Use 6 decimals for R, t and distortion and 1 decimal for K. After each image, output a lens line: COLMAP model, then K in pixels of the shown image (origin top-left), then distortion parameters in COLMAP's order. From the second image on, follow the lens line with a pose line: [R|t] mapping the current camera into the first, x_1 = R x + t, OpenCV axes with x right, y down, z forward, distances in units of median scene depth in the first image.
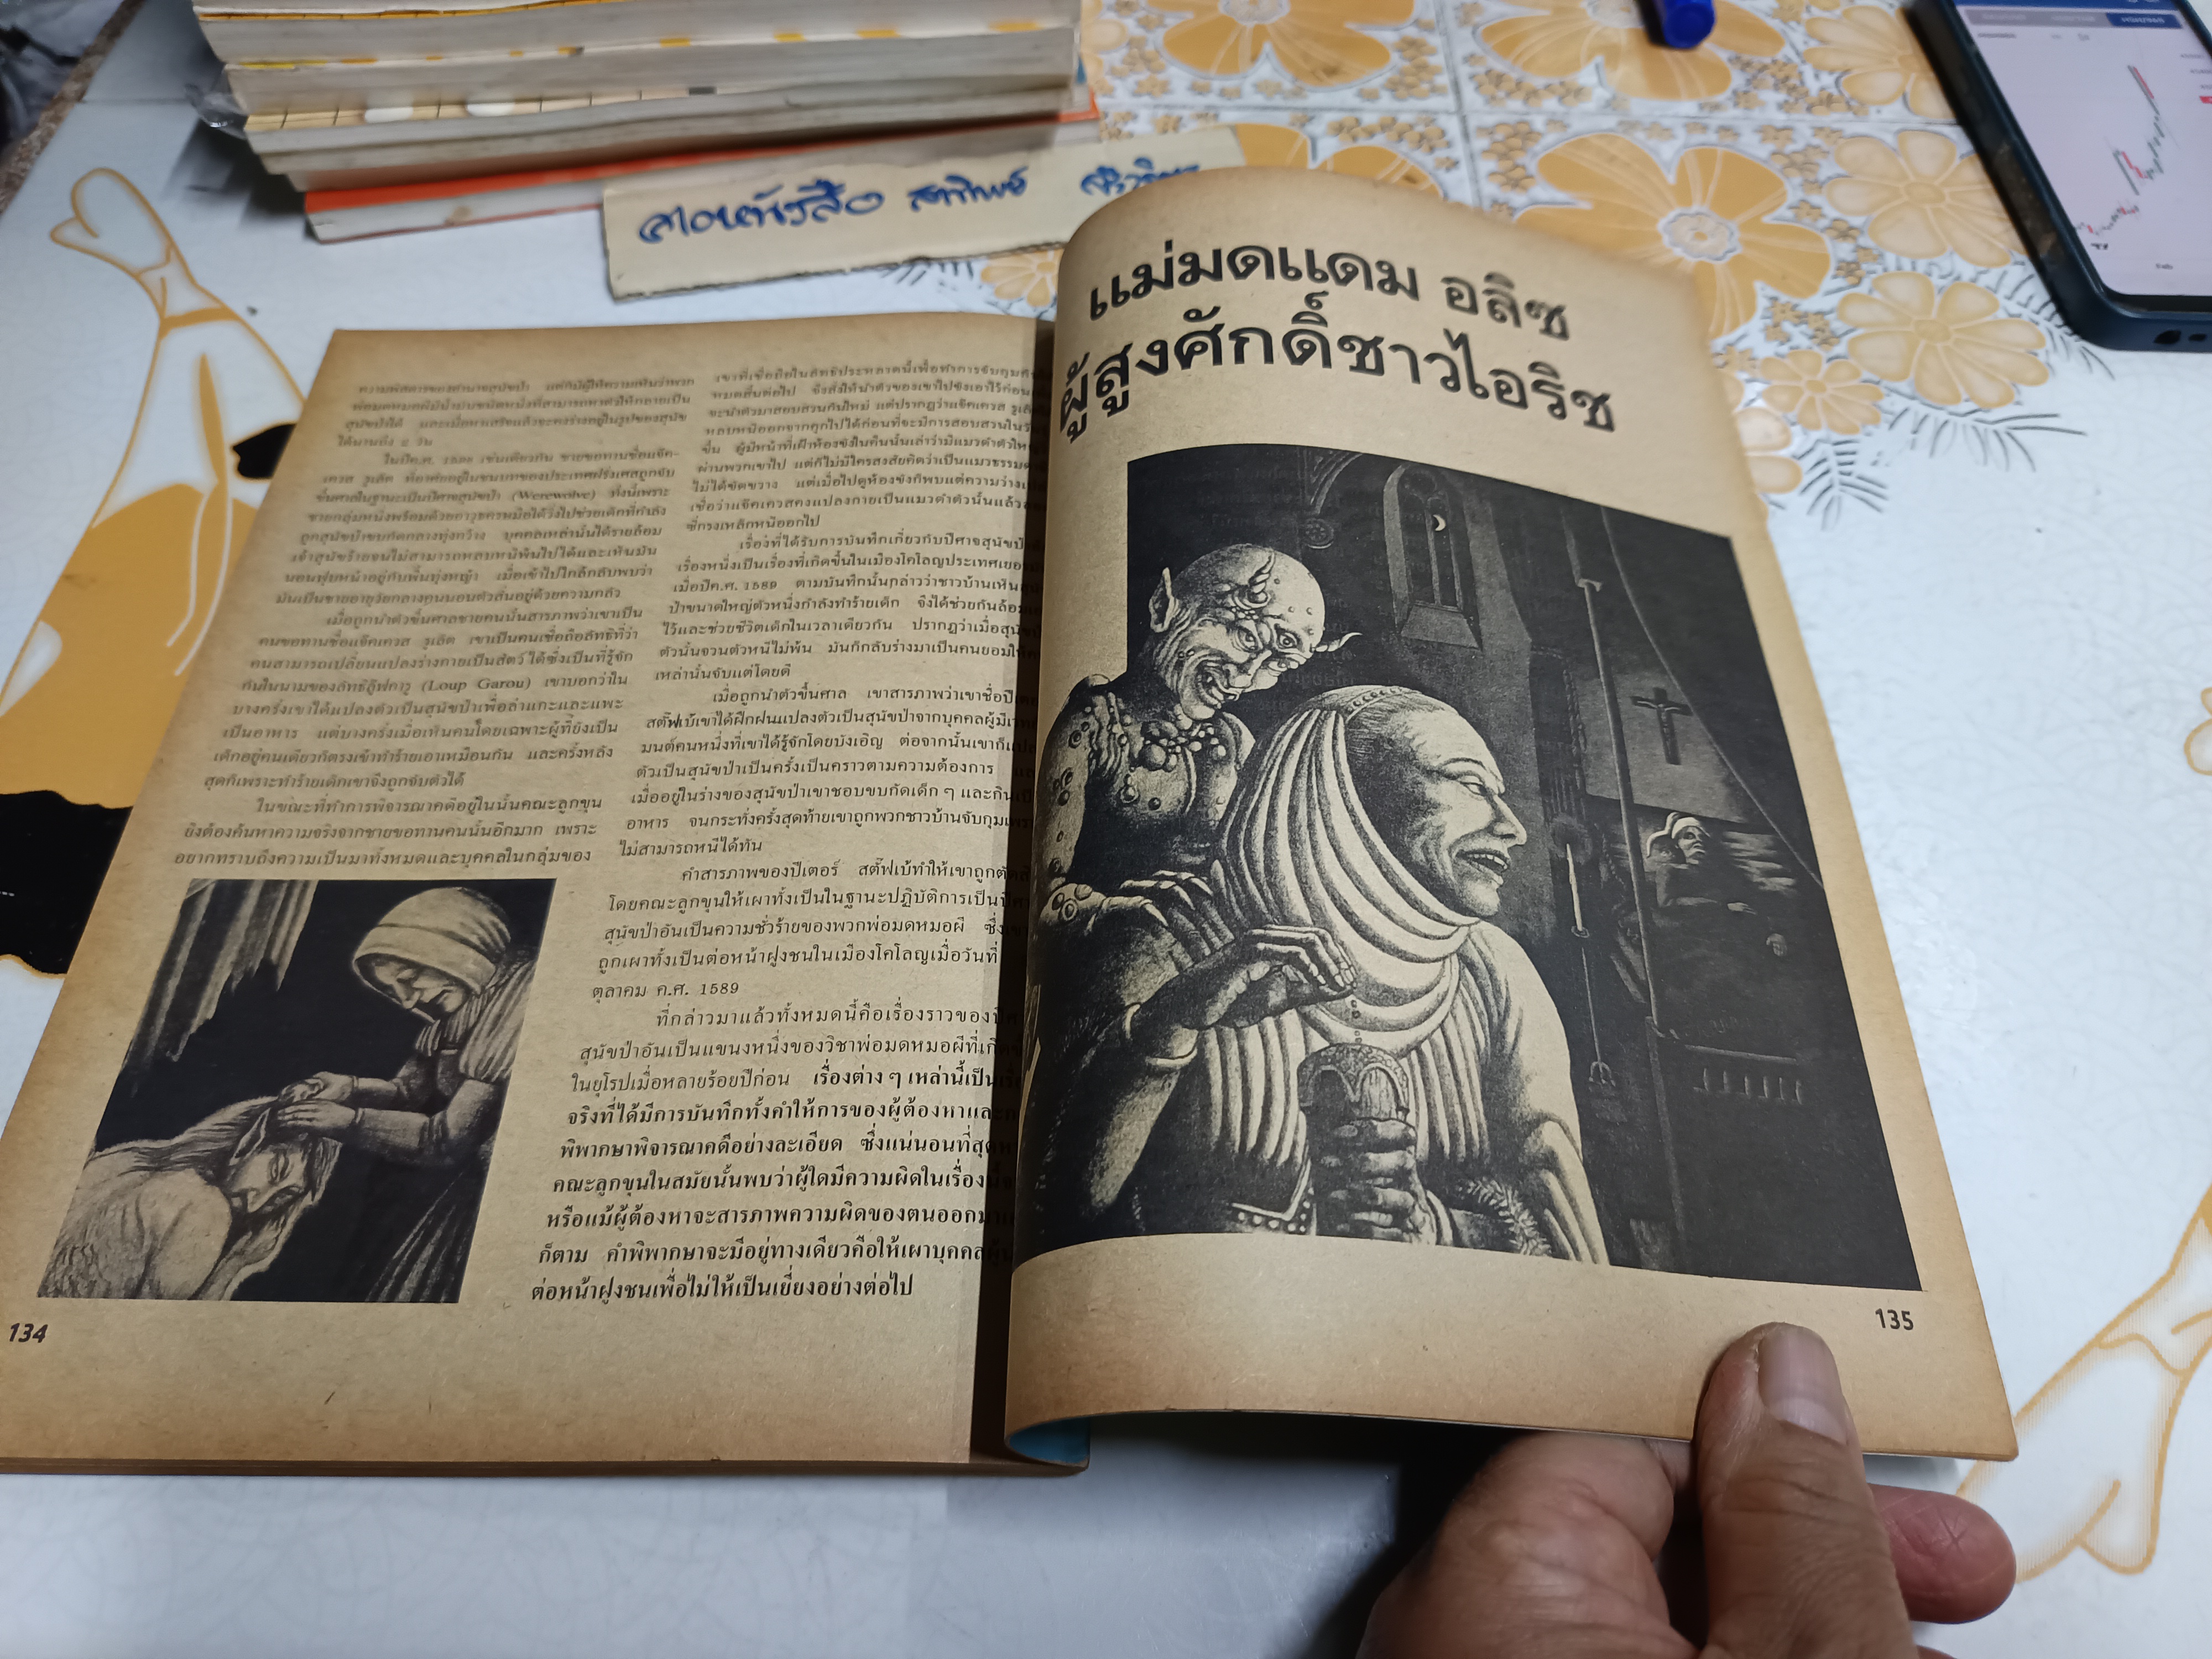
lens RADIAL K [[1543.8, 0, 1100.3], [0, 1543.8, 824.2], [0, 0, 1]] dist [-0.034338, 0.013392]
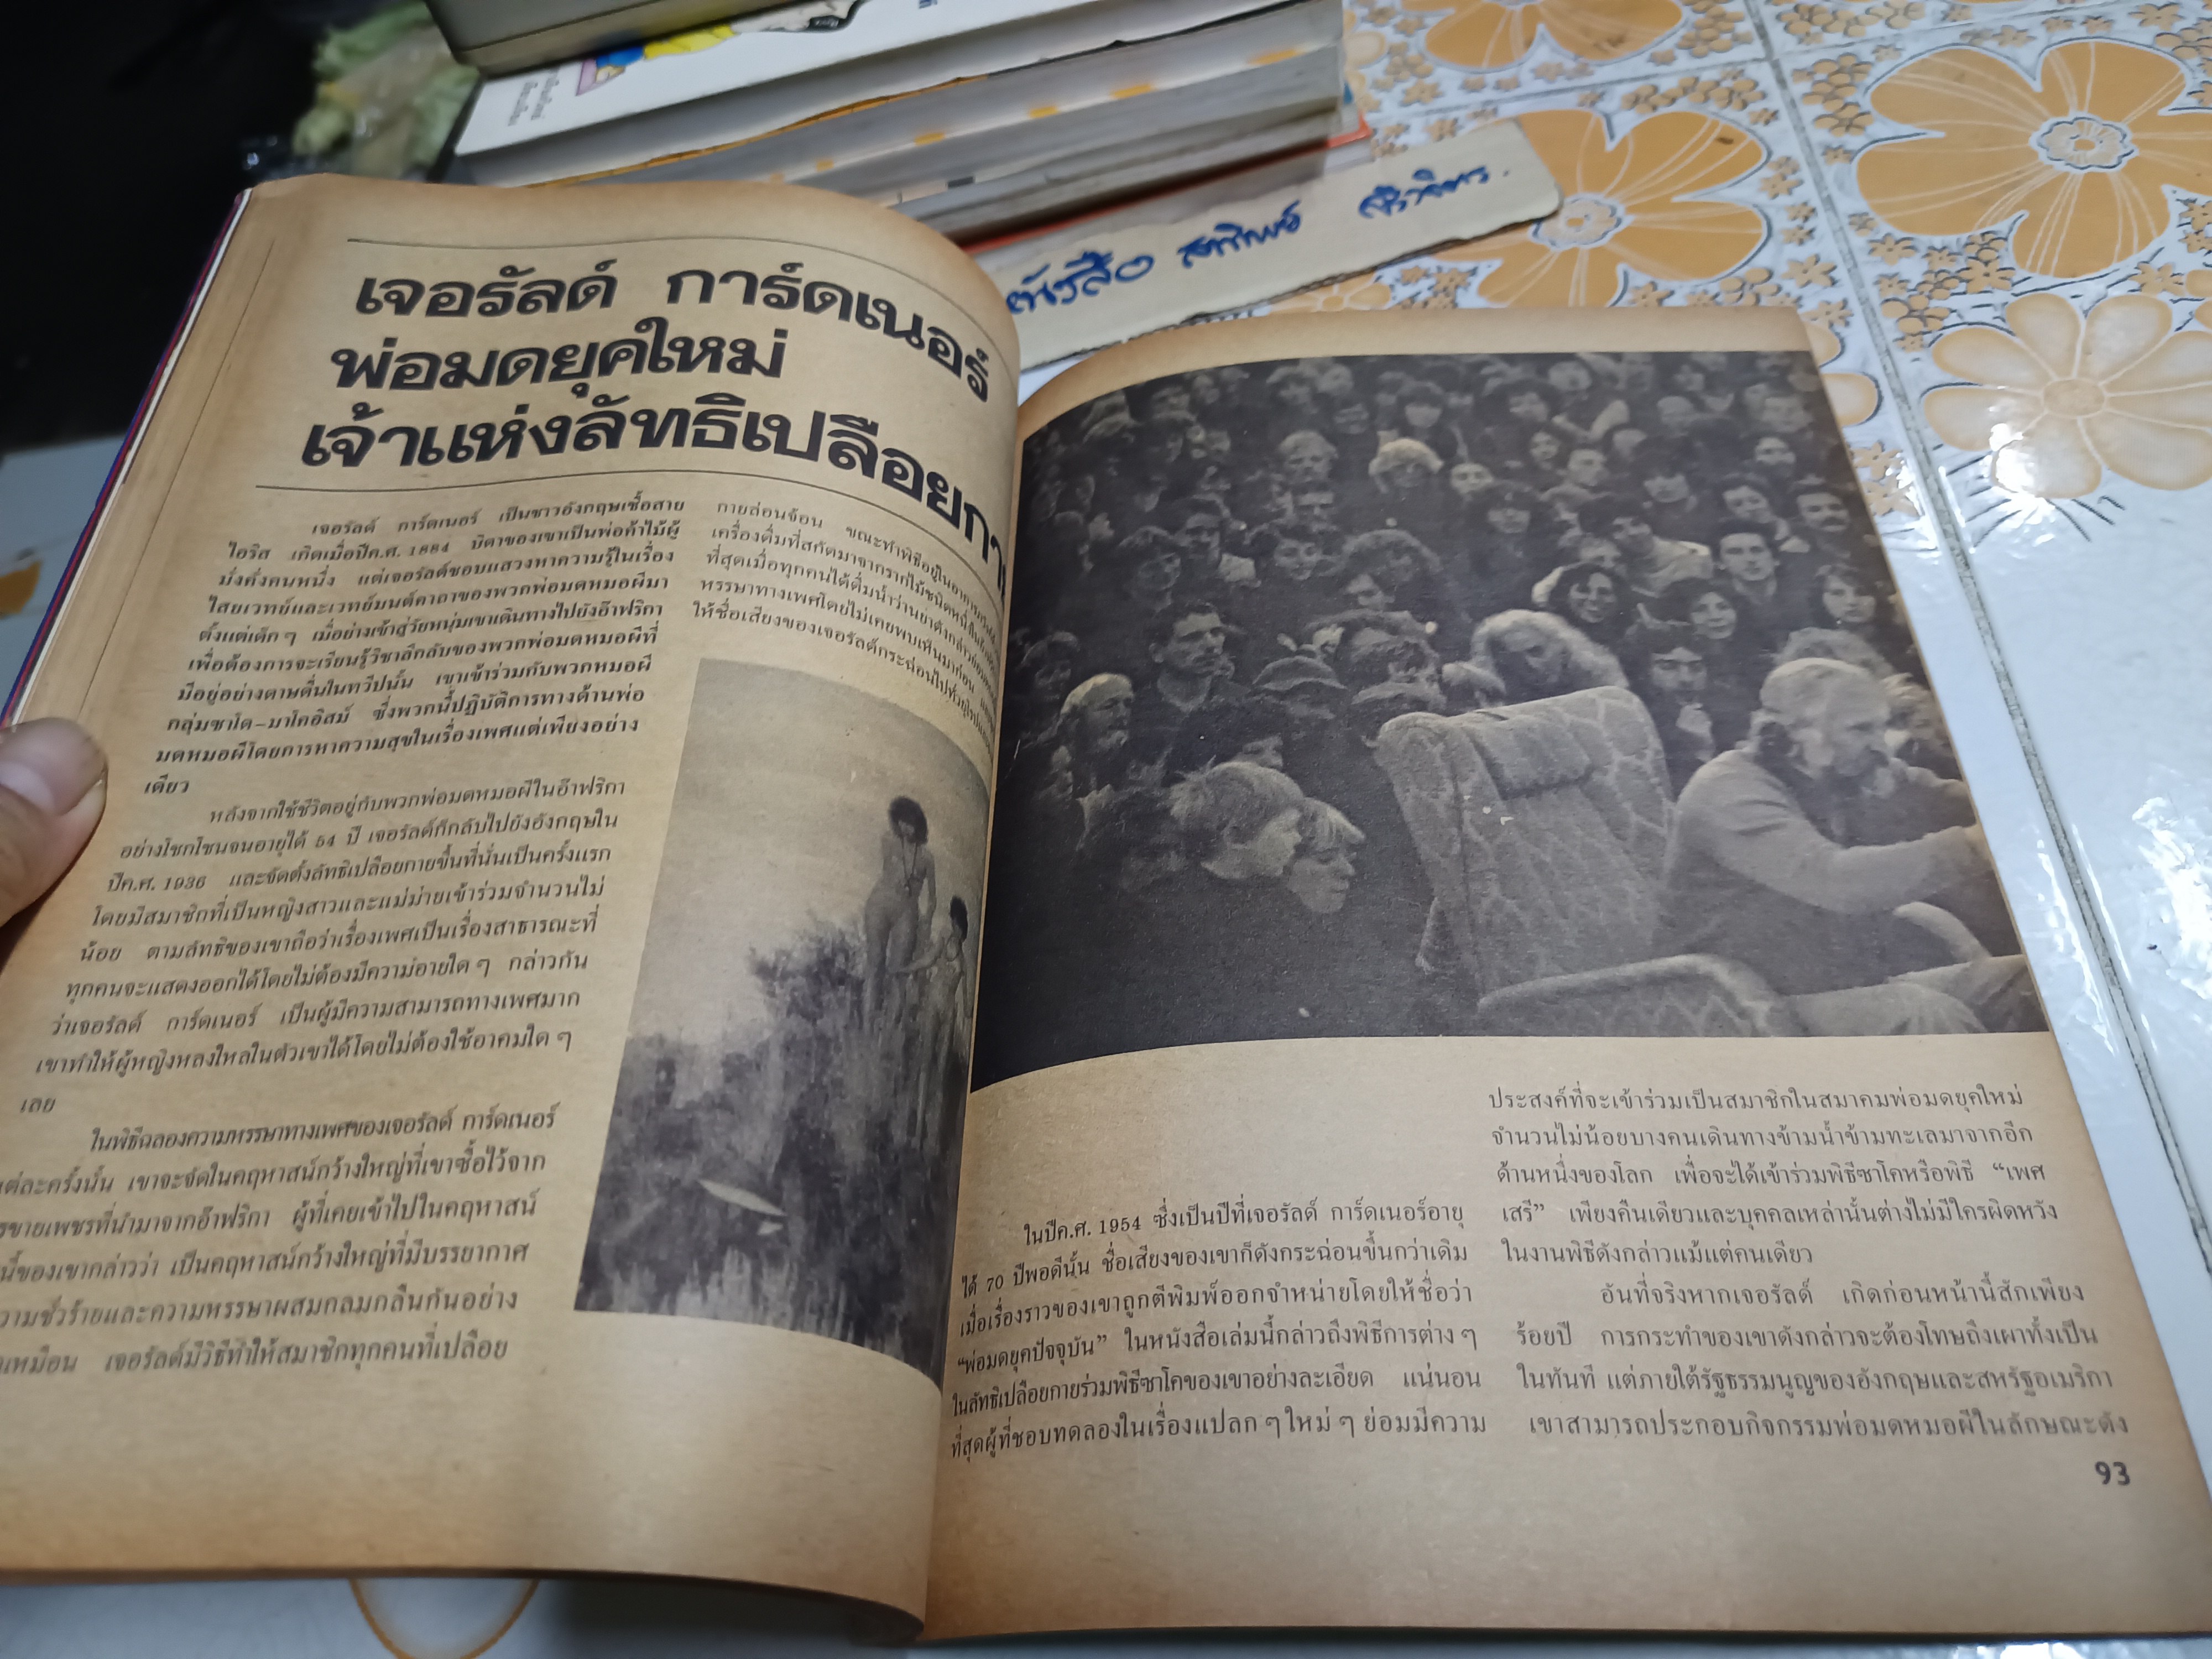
lens RADIAL K [[1543.8, 0, 1113.0], [0, 1543.8, 828.9], [0, 0, 1]] dist [-0.034338, 0.013392]
pose [[0.977757, -0.103968, -0.182160, -0.028525], [0.100592, 0.994542, -0.027701, -0.031149], [0.184046, 0.008761, 0.982879, 0.057607]]
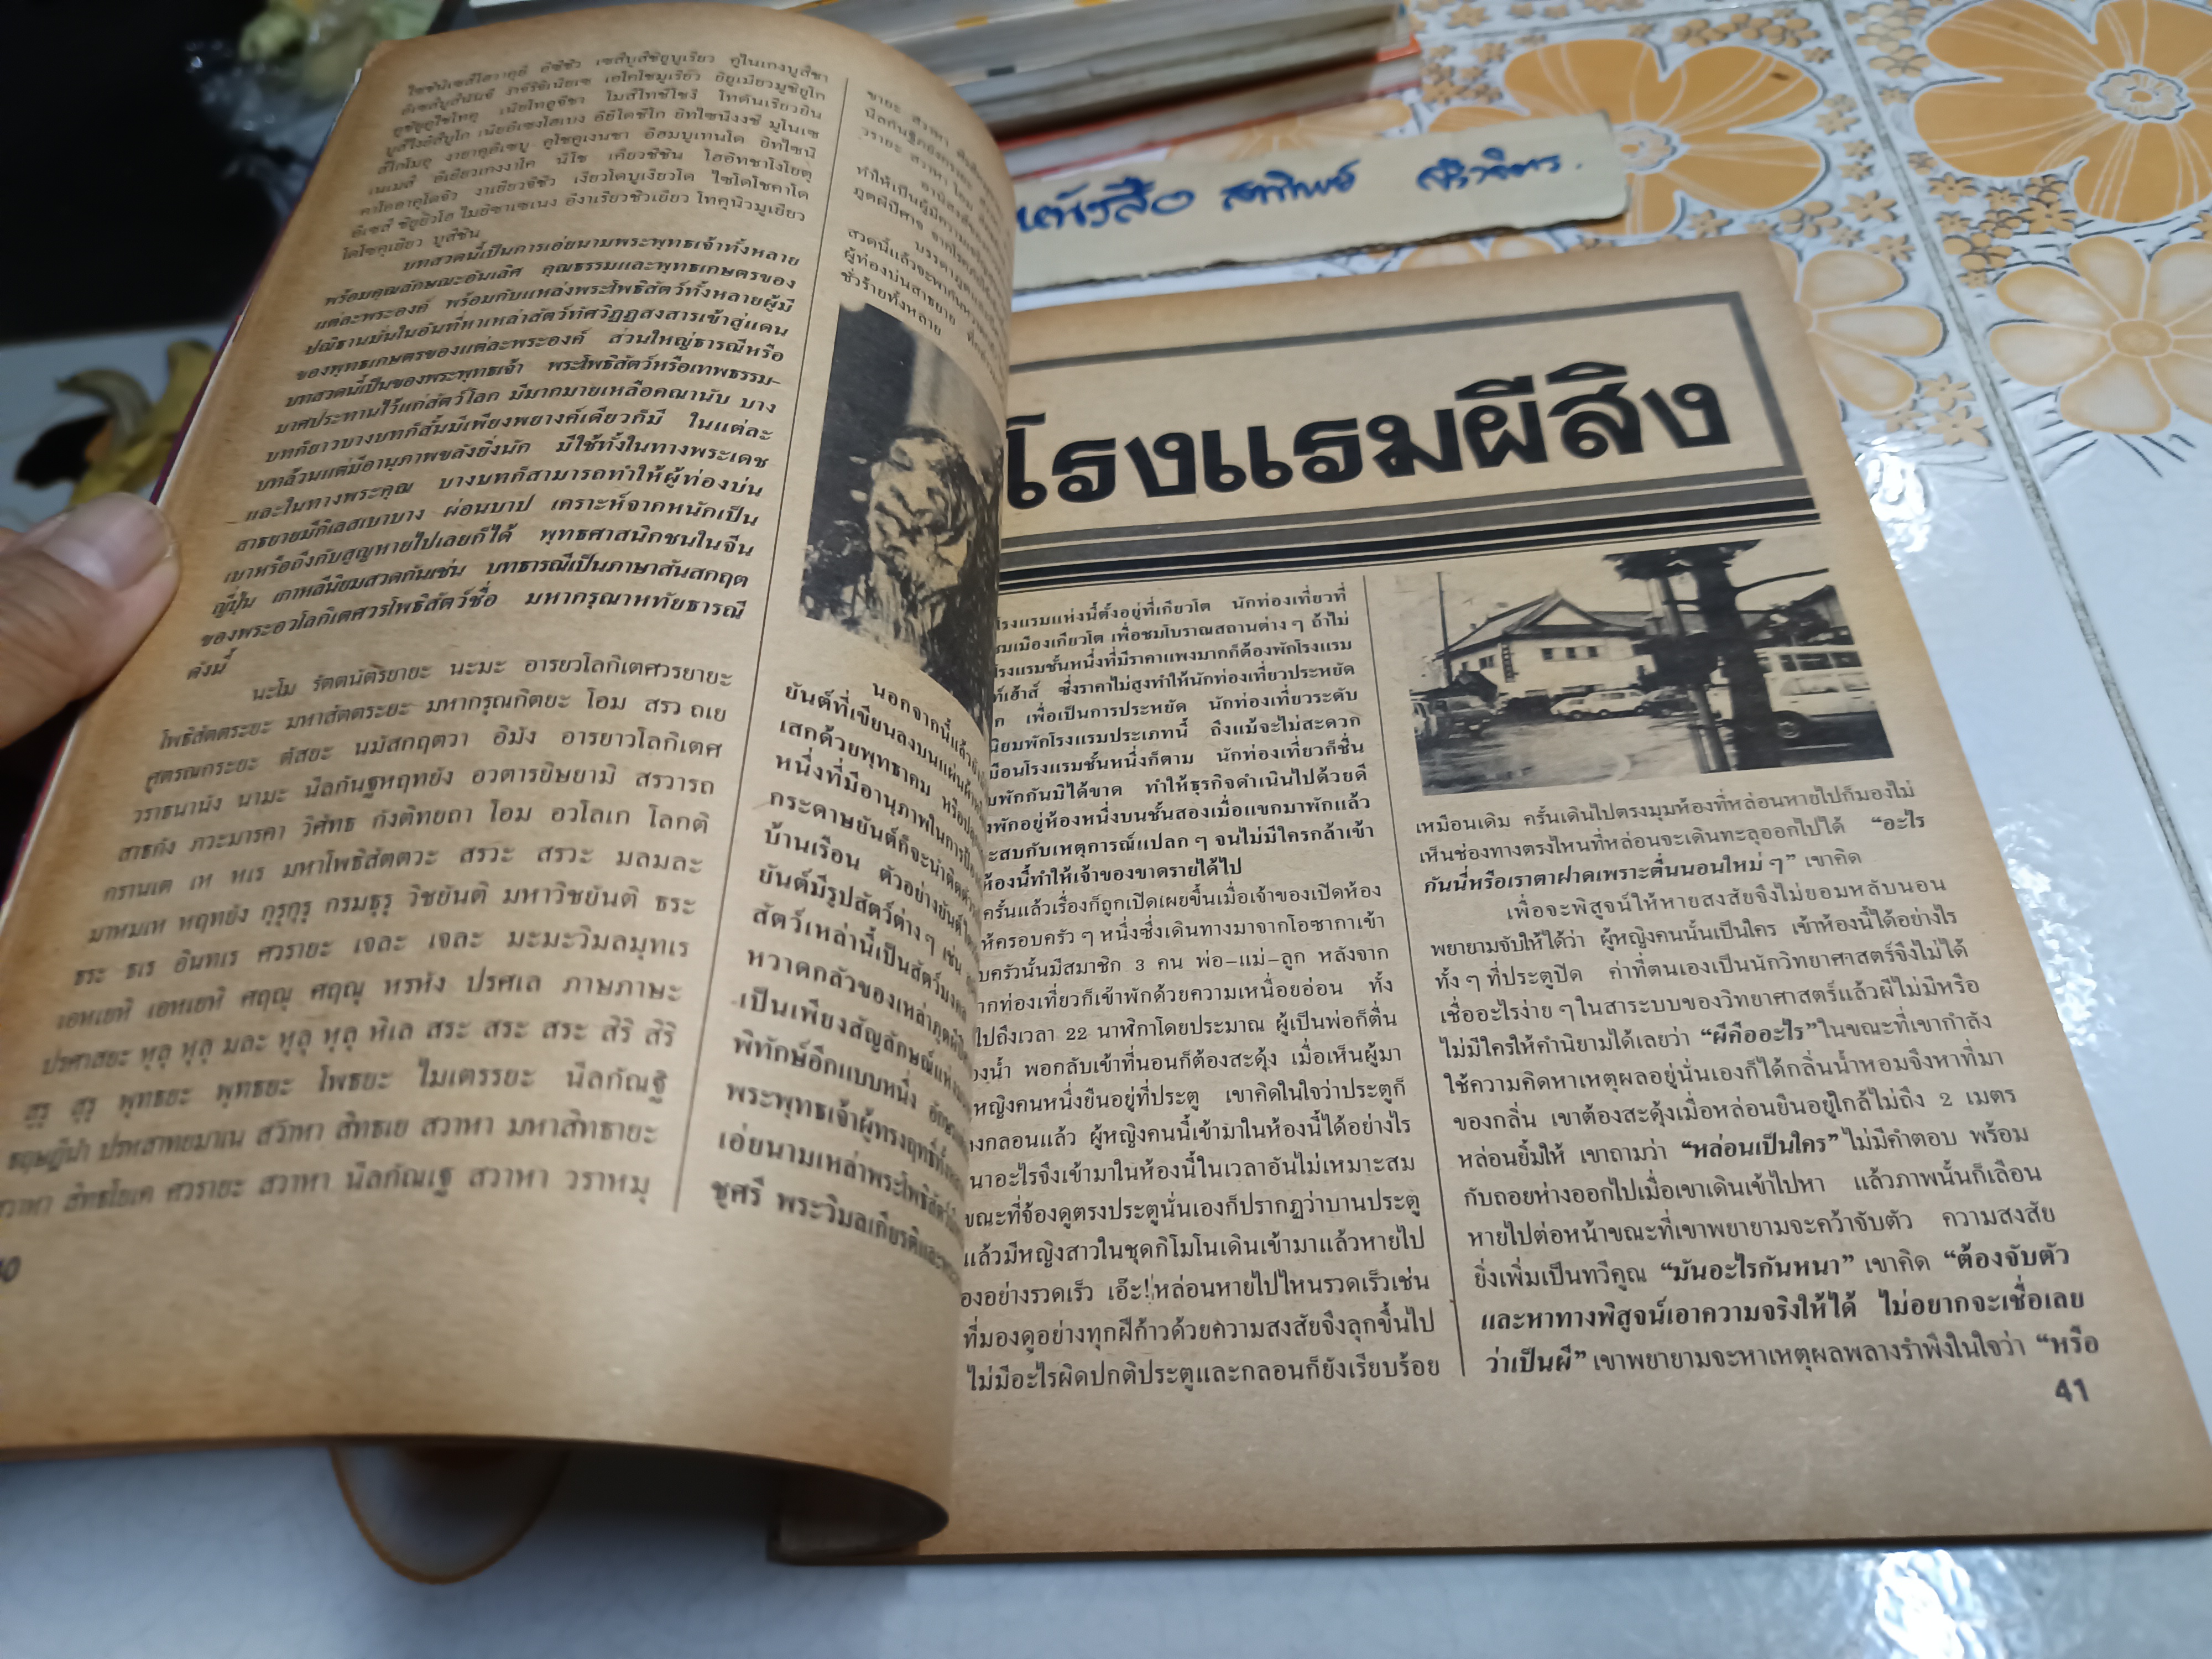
lens RADIAL K [[1543.8, 0, 1107.2], [0, 1543.8, 827.1], [0, 0, 1]] dist [-0.034338, 0.013392]
pose [[0.988812, -0.066983, -0.133281, -0.096994], [0.065073, 0.997706, -0.018639, 0.003972], [0.134224, 0.009758, 0.990903, 0.079497]]
